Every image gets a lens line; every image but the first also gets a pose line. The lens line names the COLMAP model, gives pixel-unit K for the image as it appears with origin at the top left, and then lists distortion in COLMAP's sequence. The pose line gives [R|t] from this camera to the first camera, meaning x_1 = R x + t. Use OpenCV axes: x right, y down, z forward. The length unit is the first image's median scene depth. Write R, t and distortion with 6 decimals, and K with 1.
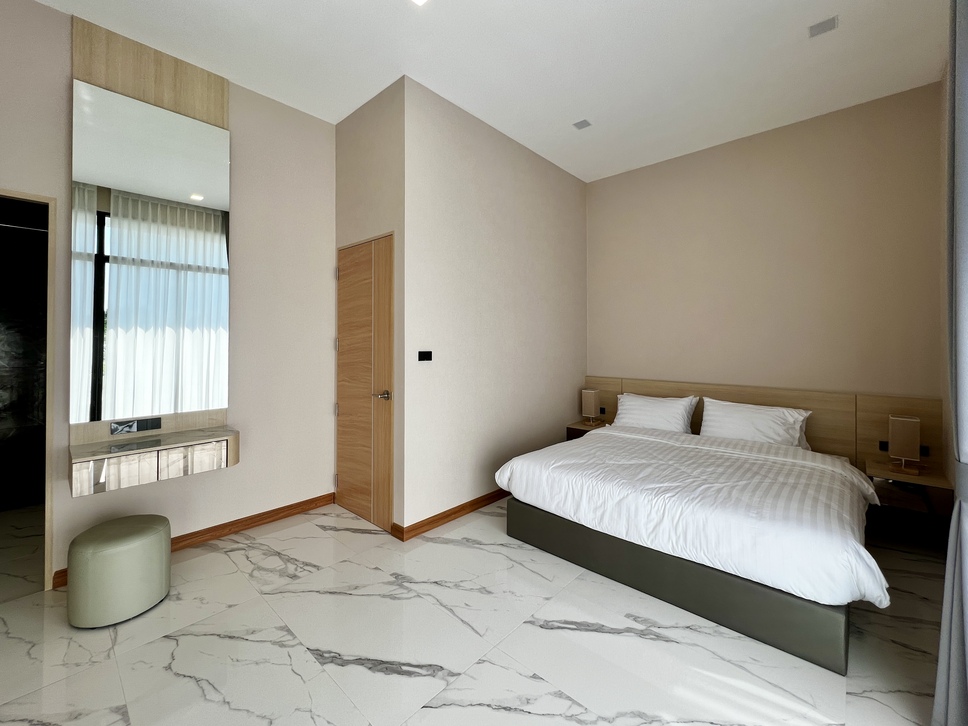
lens RADIAL K [[401.5, 0, 484.2], [0, 401.5, 325.0], [0, 0, 1]] dist [0.001072, 0.000415]
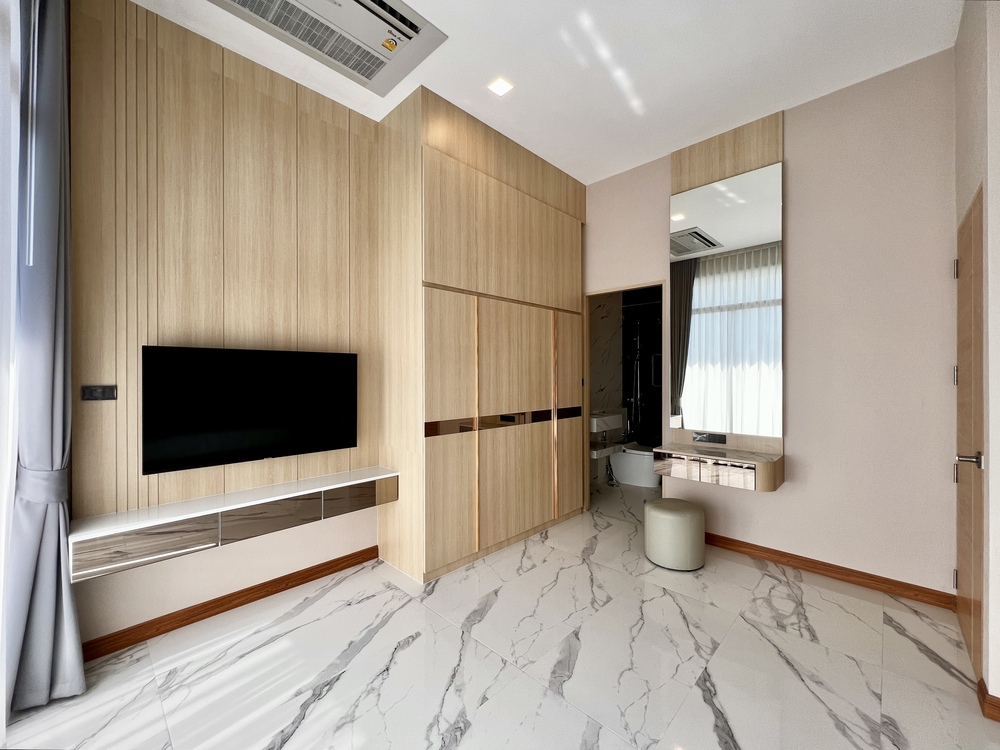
lens RADIAL K [[403.9, 0, 500.0], [0, 403.9, 375.0], [0, 0, 1]] dist [0.000412, 0.000675]
pose [[-0.027161, -0.005659, -0.999615, 0.423043], [0.044802, 0.998972, -0.006873, 0.028814], [0.998627, -0.044972, -0.026880, 0.371288]]
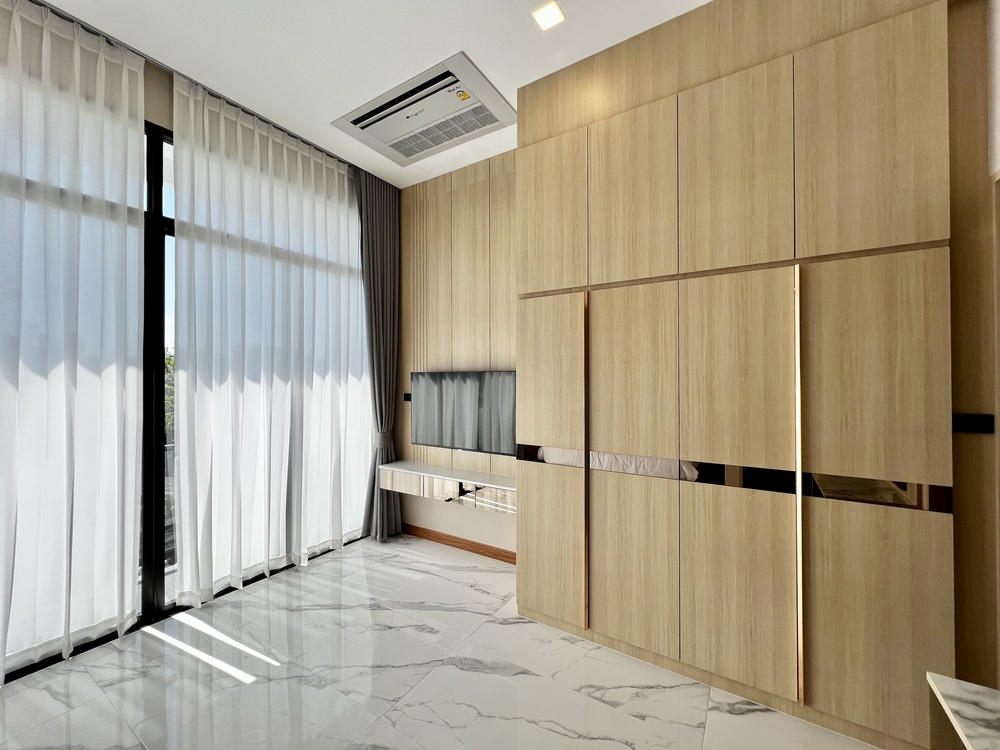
lens RADIAL K [[403.9, 0, 500.0], [0, 403.9, 375.0], [0, 0, 1]] dist [0.000412, 0.000675]
pose [[-0.984894, -0.004459, -0.173099, -0.360482], [0.004369, 0.998710, -0.050581, 0.018205], [0.173101, -0.050573, -0.983605, 1.077799]]
